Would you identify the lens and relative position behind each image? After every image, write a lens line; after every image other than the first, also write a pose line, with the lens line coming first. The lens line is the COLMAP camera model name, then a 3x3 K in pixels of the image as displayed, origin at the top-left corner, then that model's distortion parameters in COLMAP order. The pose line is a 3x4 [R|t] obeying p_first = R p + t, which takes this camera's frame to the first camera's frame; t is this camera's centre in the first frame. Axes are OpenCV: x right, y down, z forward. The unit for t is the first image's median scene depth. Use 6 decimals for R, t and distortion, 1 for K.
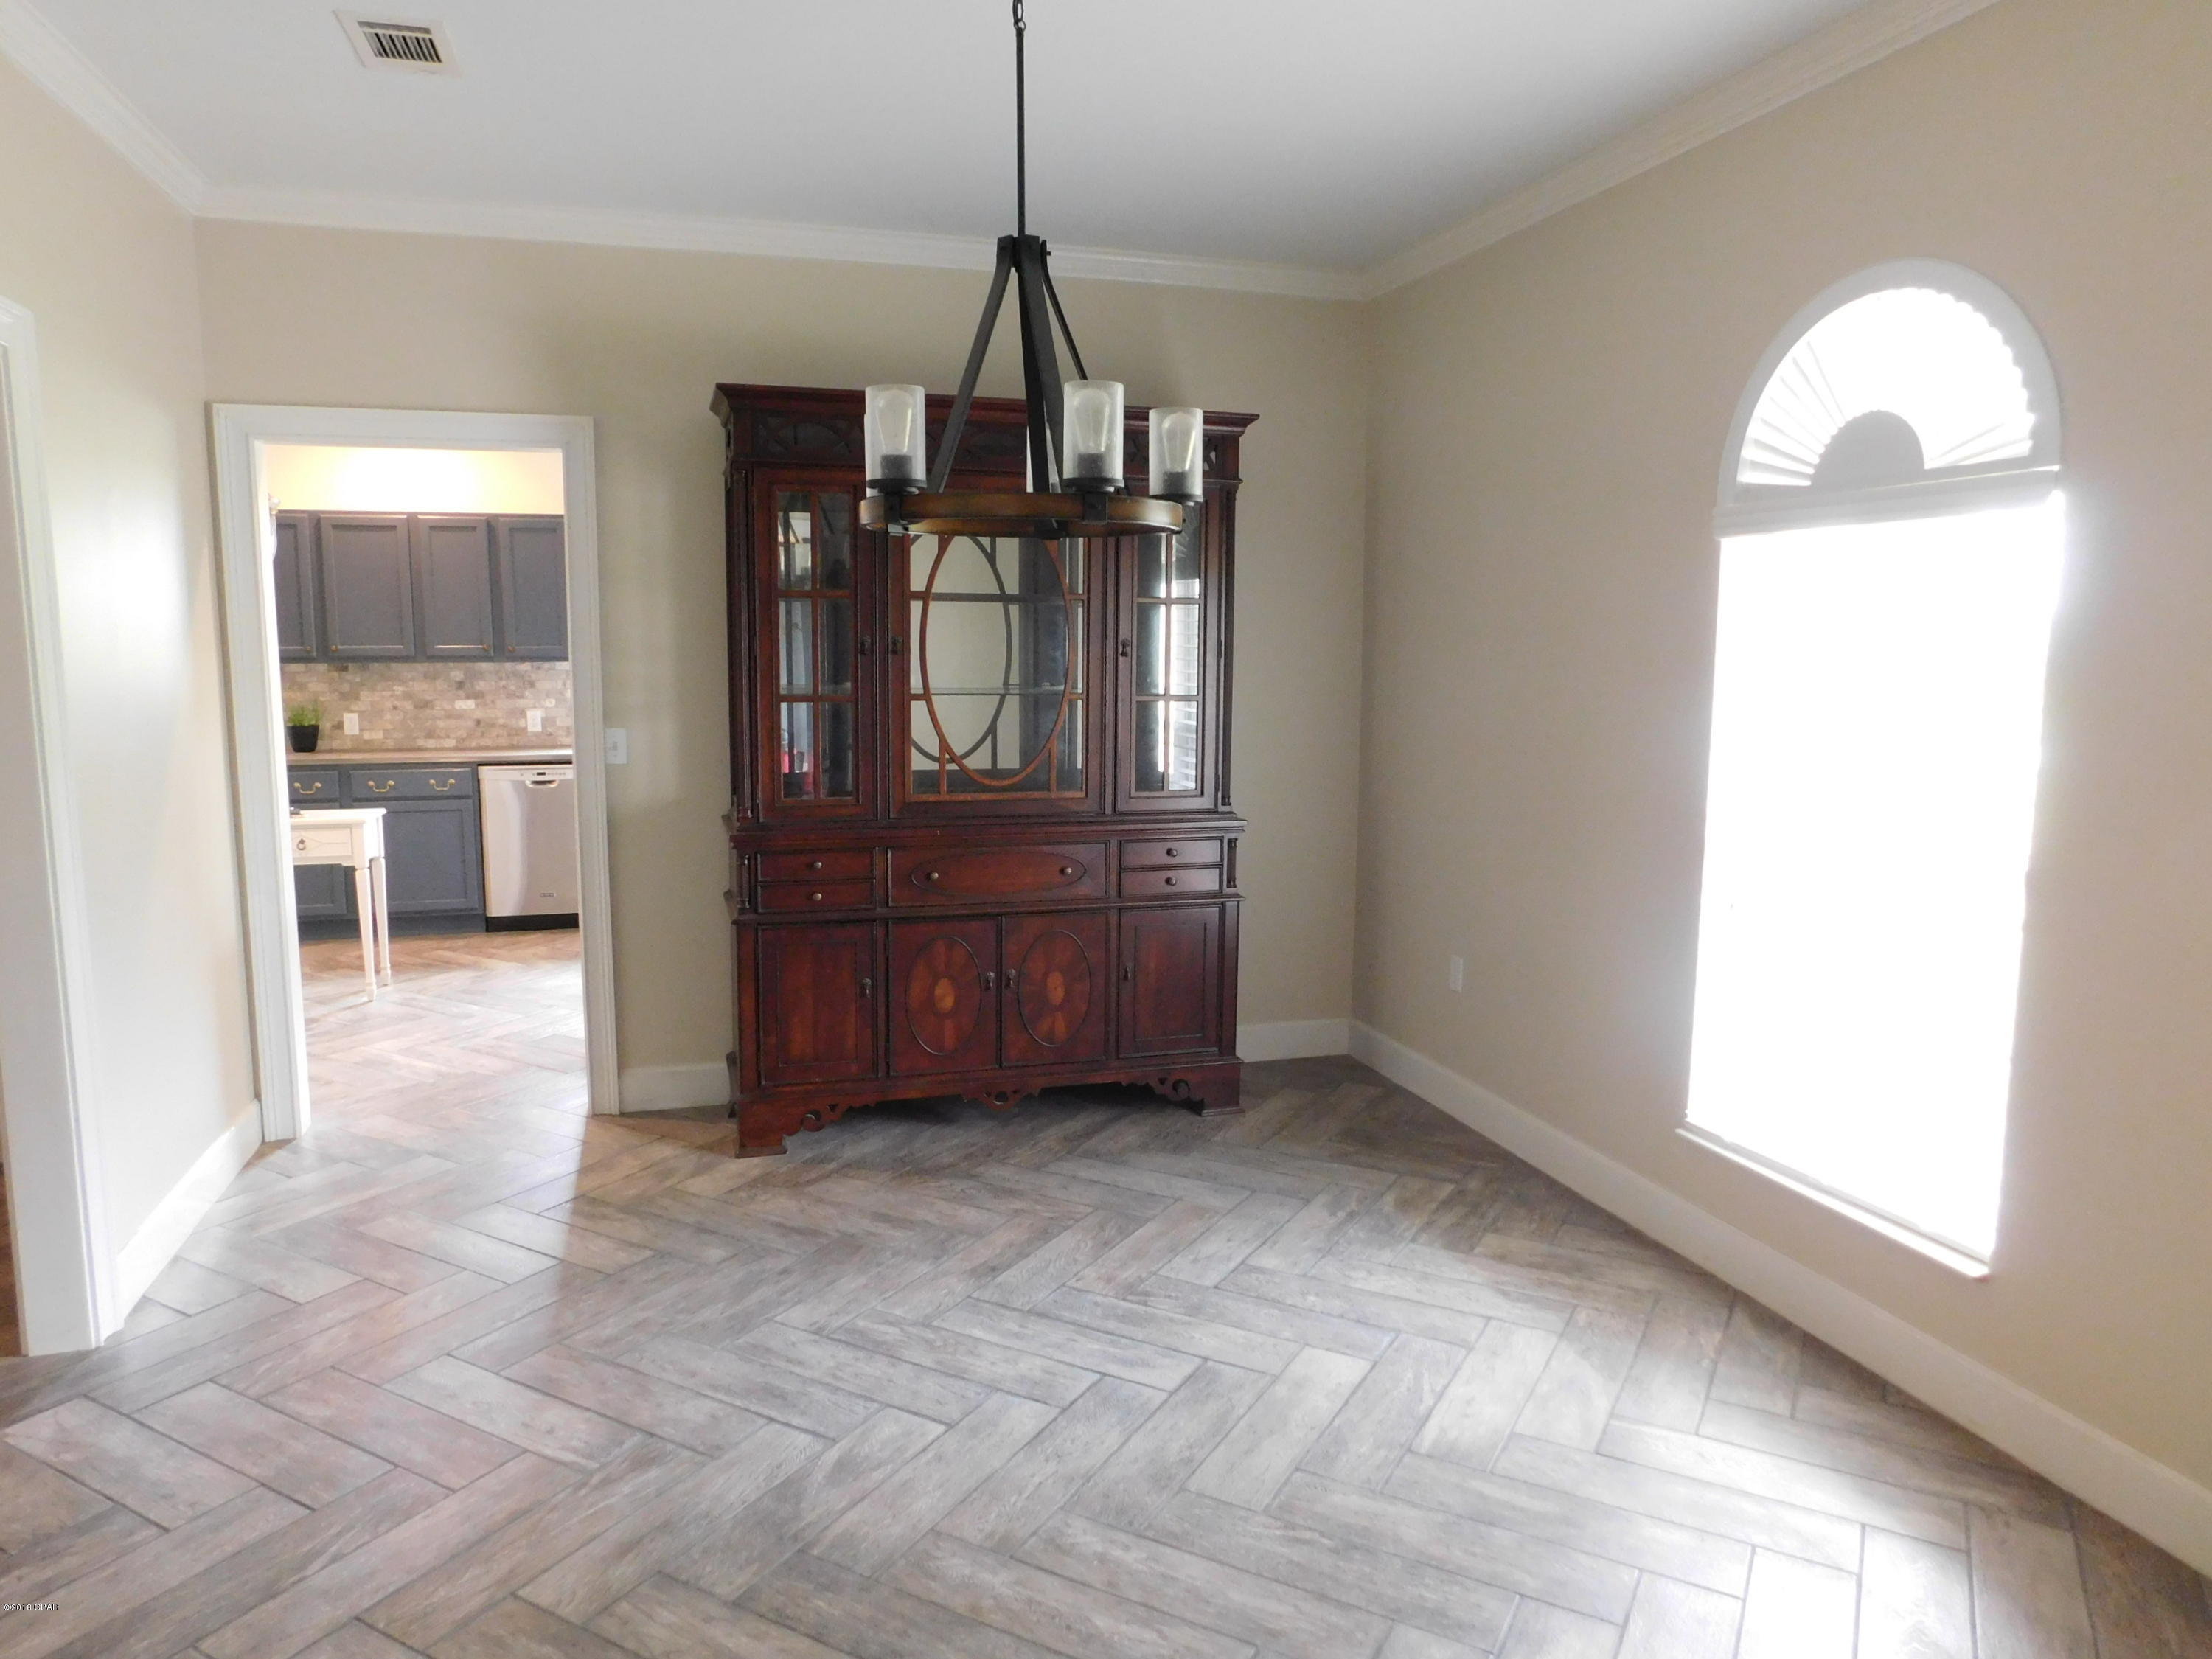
lens RADIAL K [[1460.6, 0, 1115.5], [0, 1460.6, 822.3], [0, 0, 1]] dist [-0.027105, 0.005380]
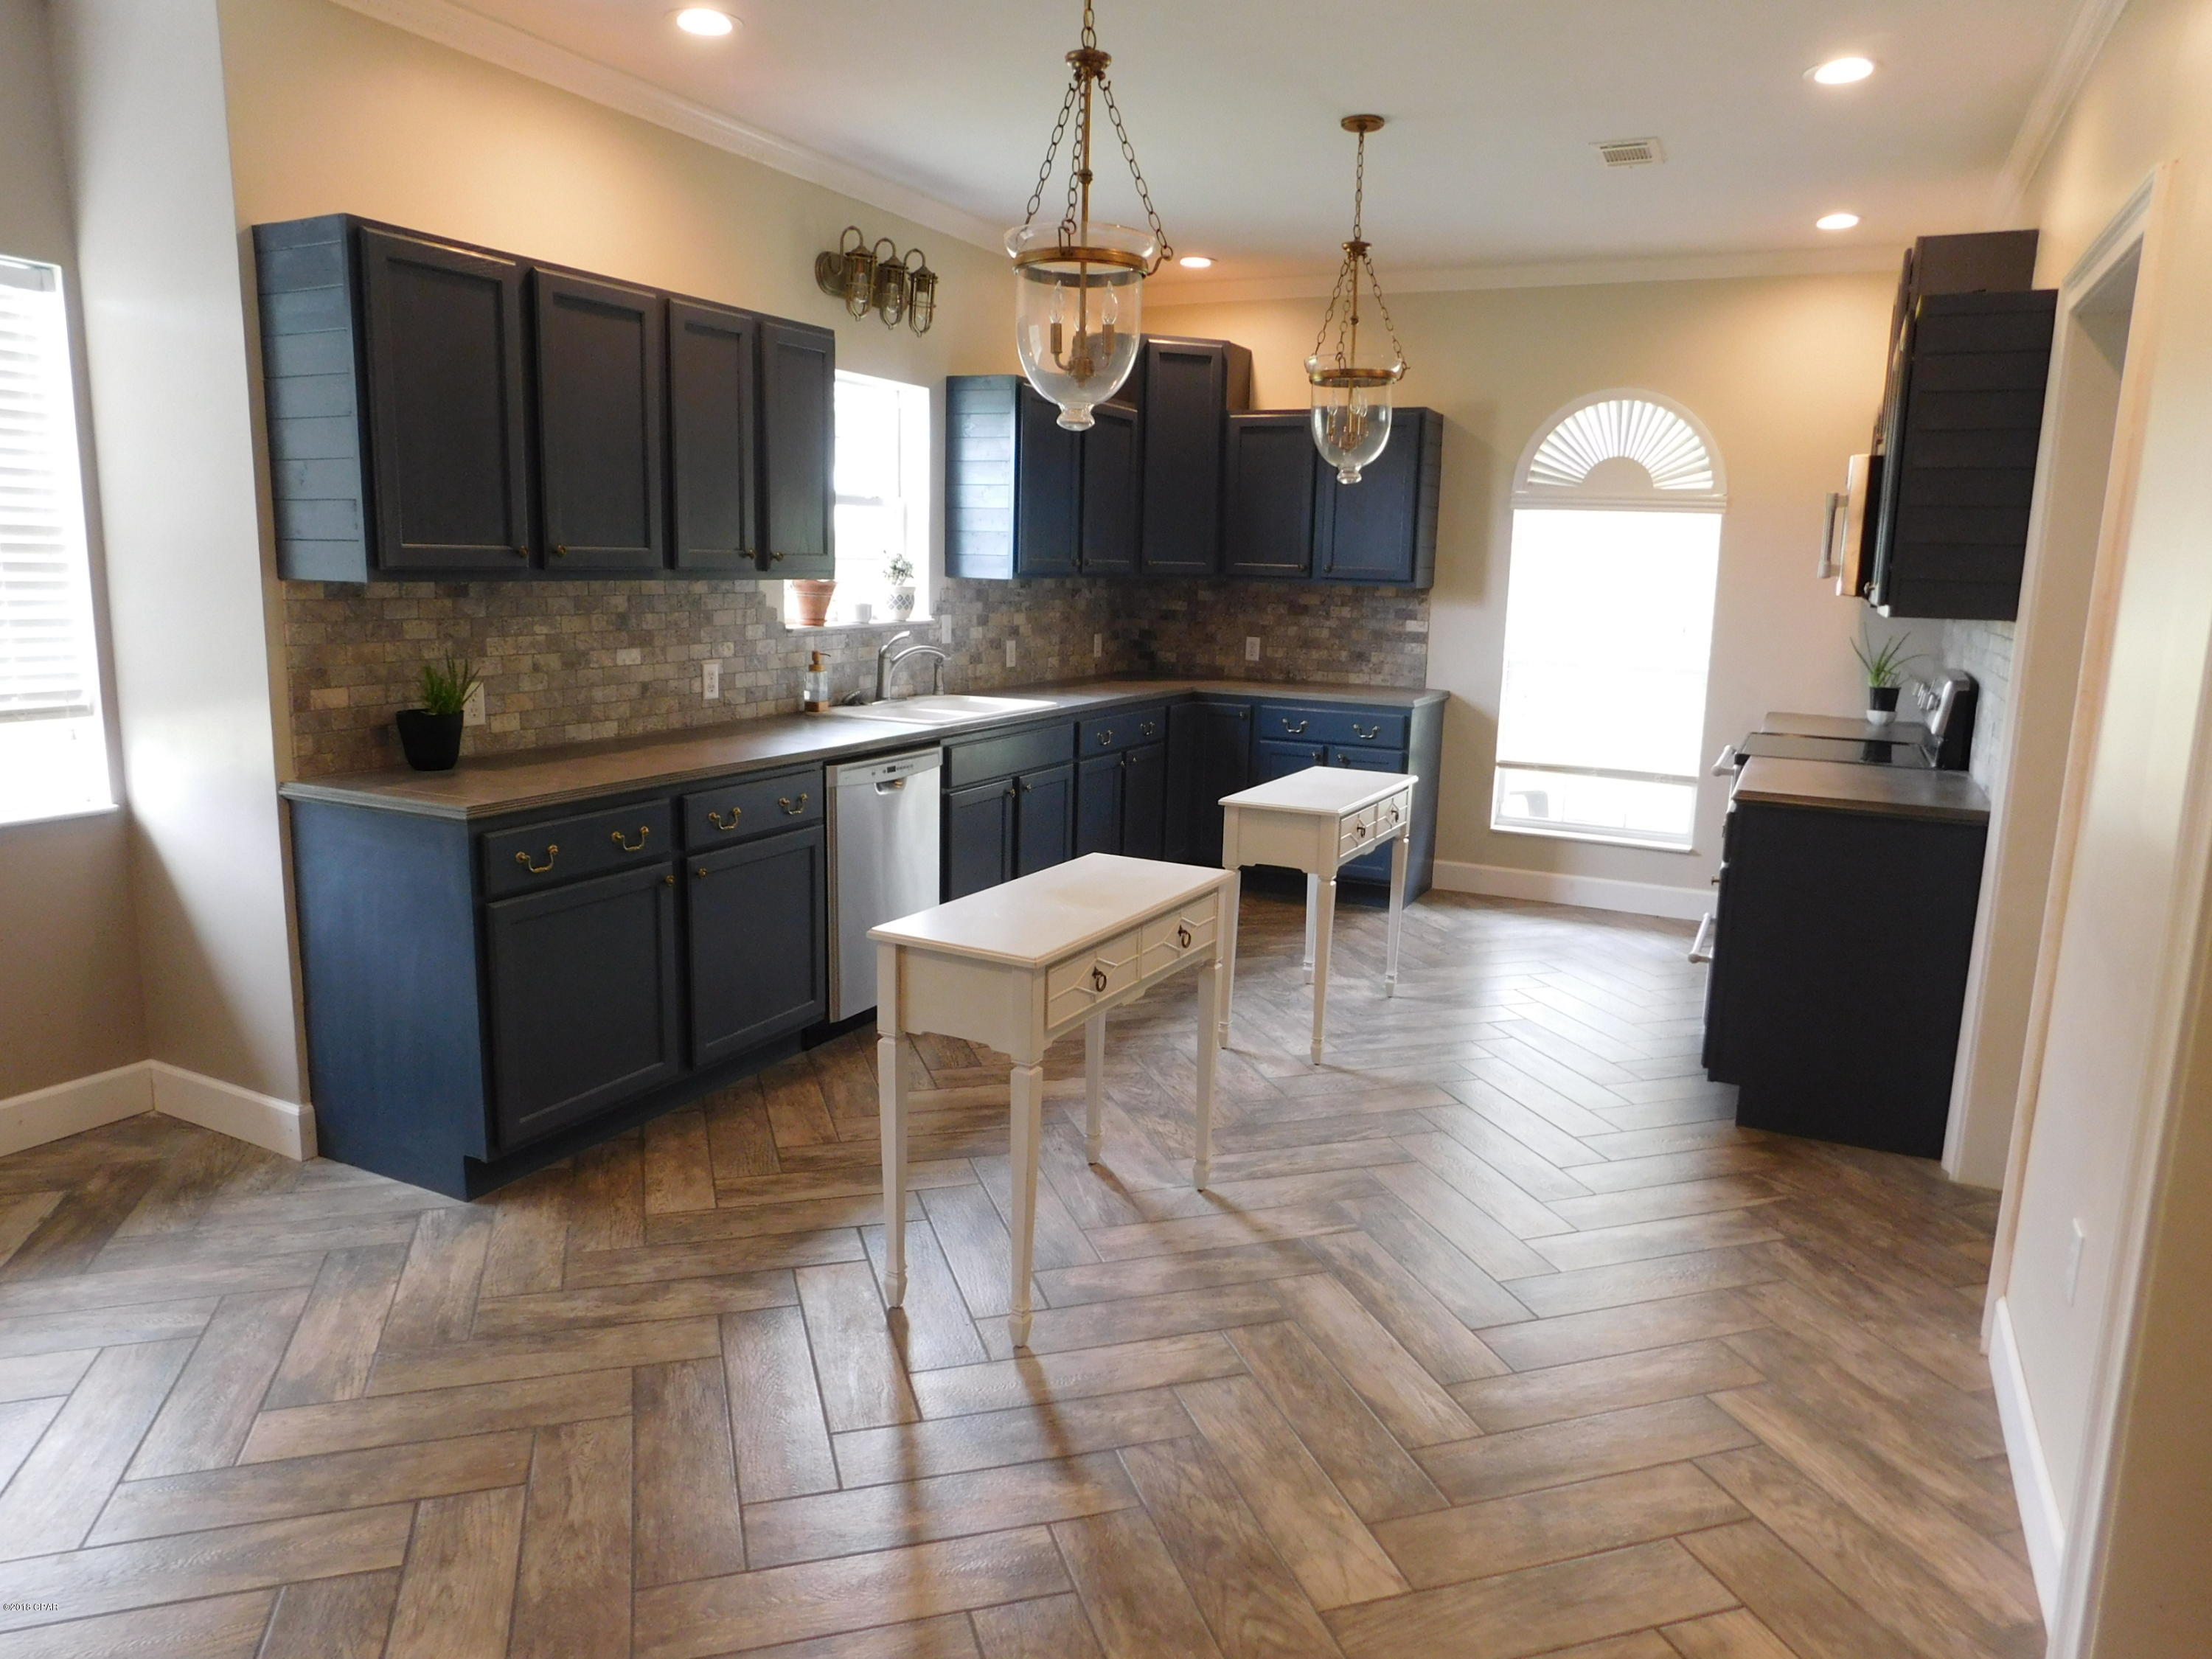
lens RADIAL K [[1460.6, 0, 1101.5], [0, 1460.6, 820.6], [0, 0, 1]] dist [-0.027105, 0.005380]
pose [[0.688450, -0.112916, 0.716440, -0.731257], [0.064915, 0.993435, 0.094194, -0.060612], [-0.722373, -0.018340, 0.691260, 0.498604]]
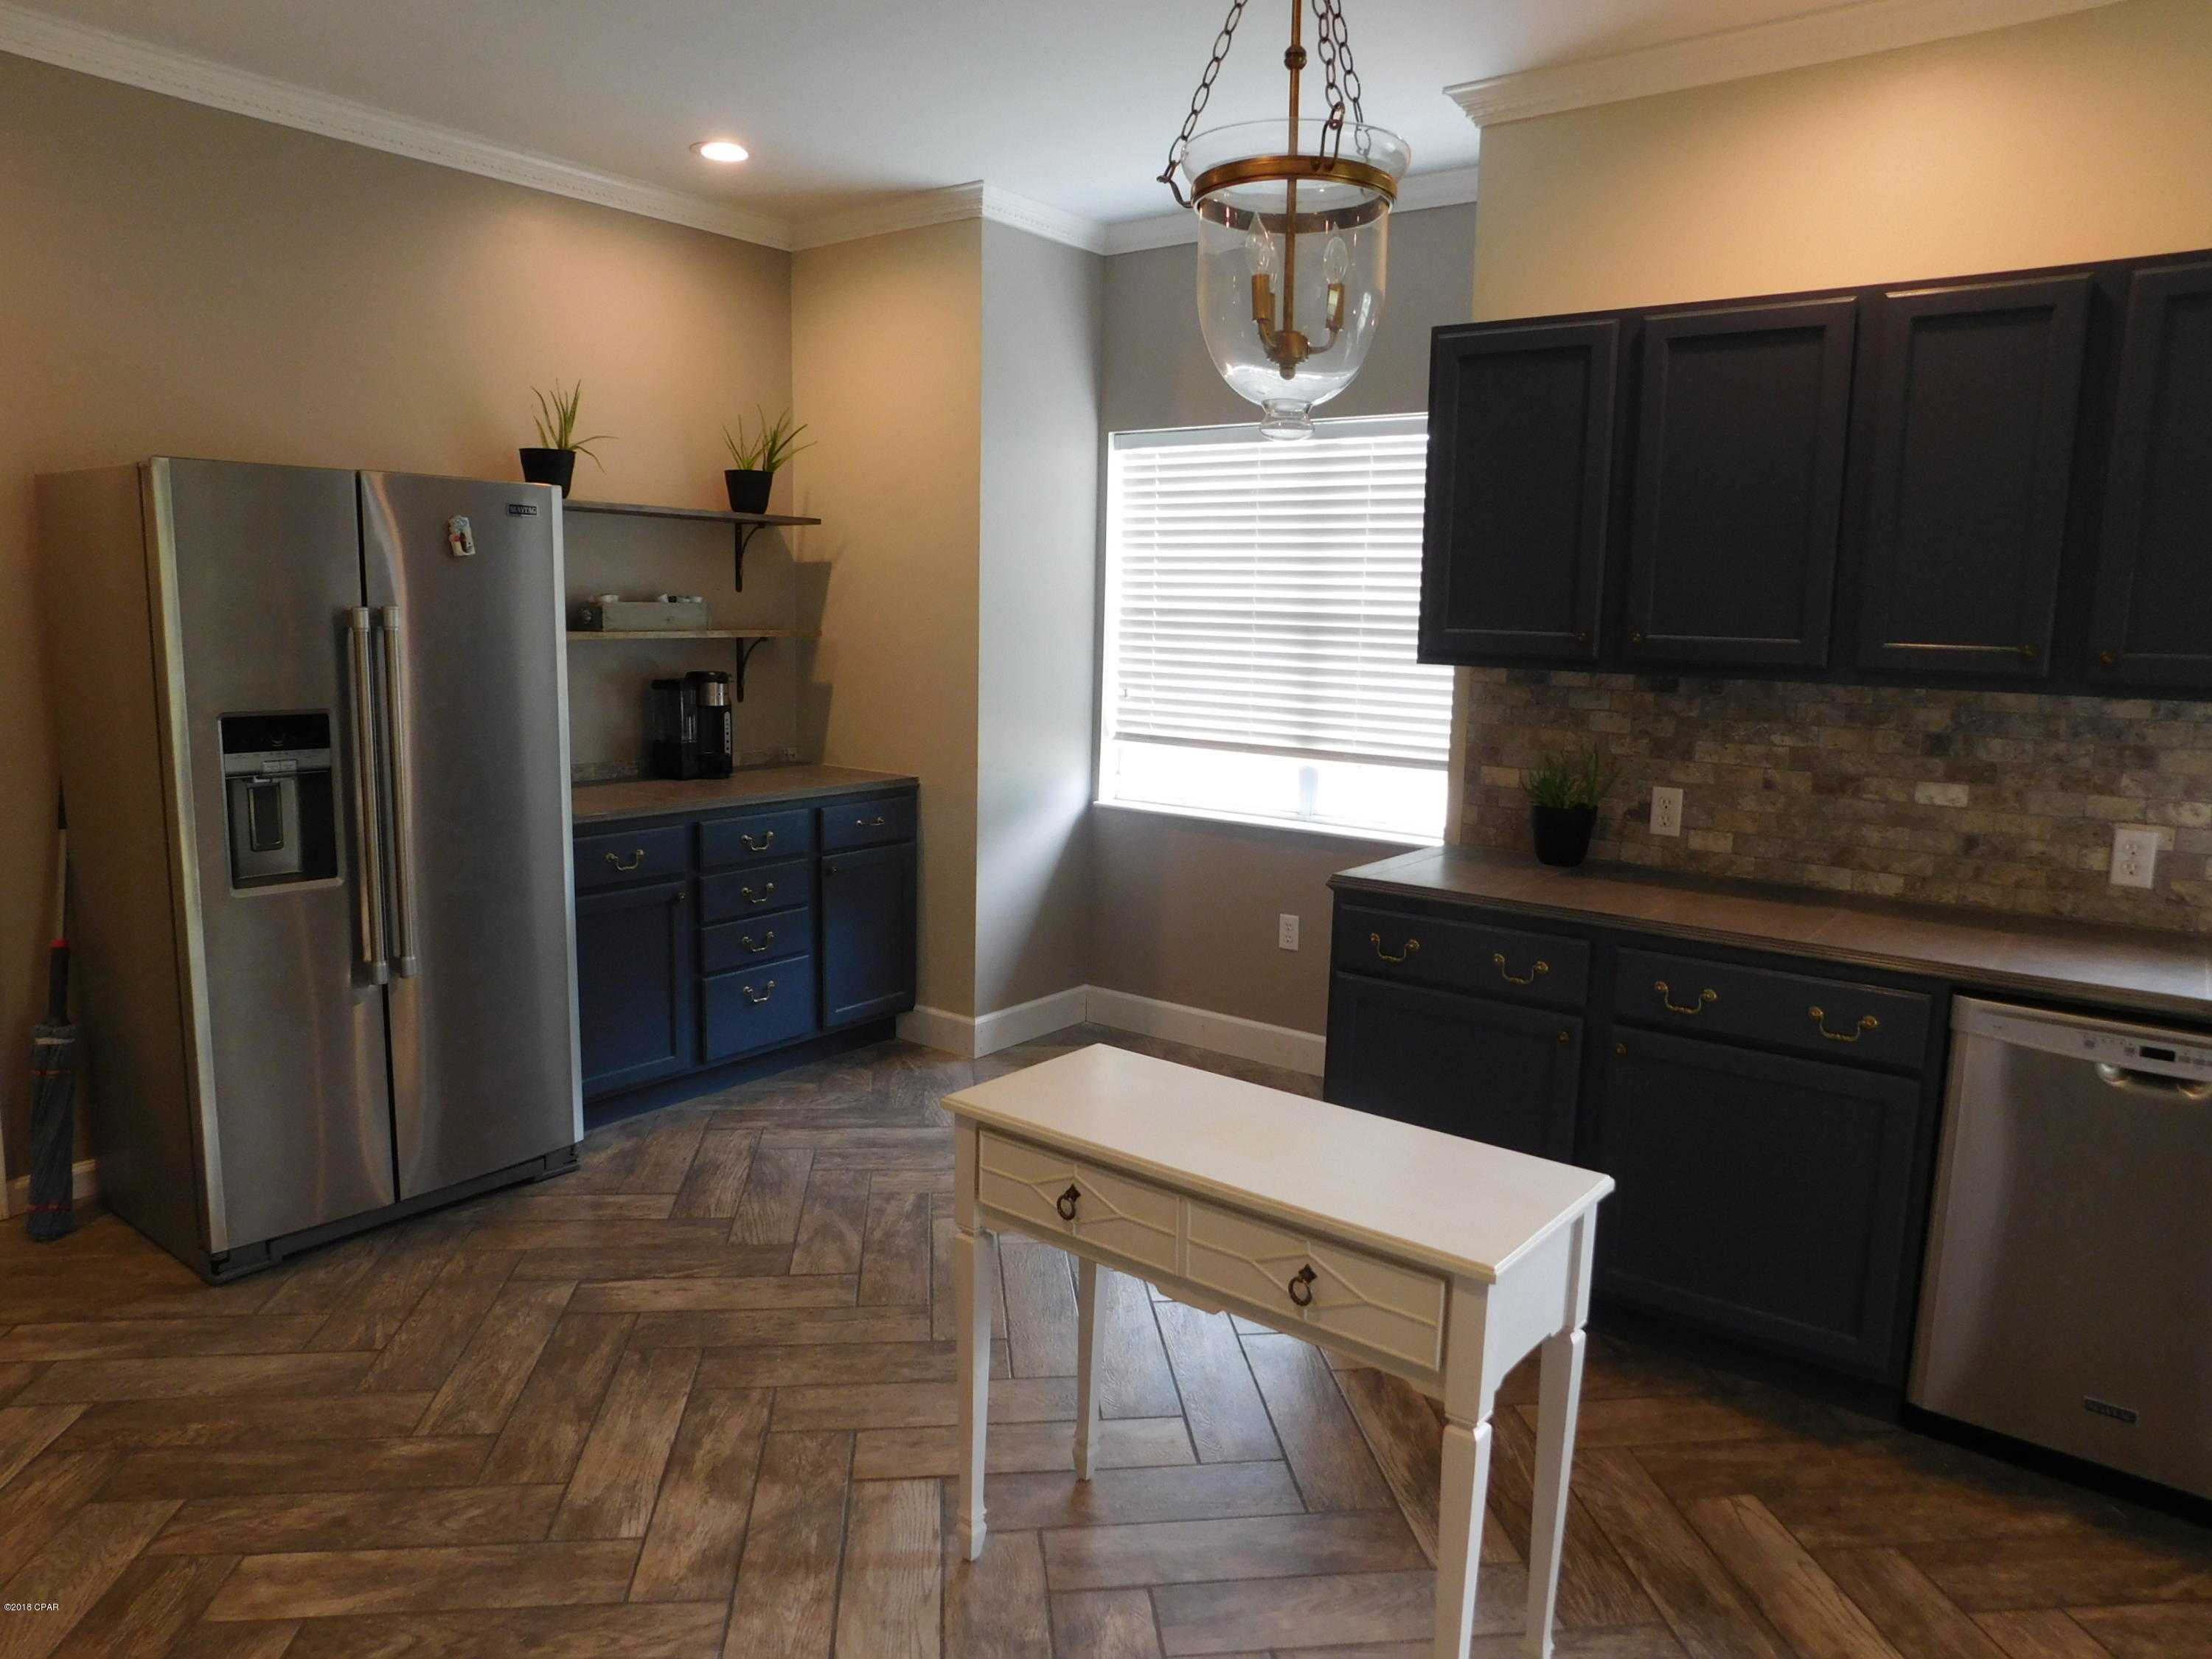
lens RADIAL K [[1460.6, 0, 1104.2], [0, 1460.6, 817.6], [0, 0, 1]] dist [-0.027105, 0.005380]
pose [[0.584538, 0.129011, -0.801044, -0.269218], [-0.121191, 0.990085, 0.071021, -0.075930], [0.802264, 0.055565, 0.594378, 0.593266]]
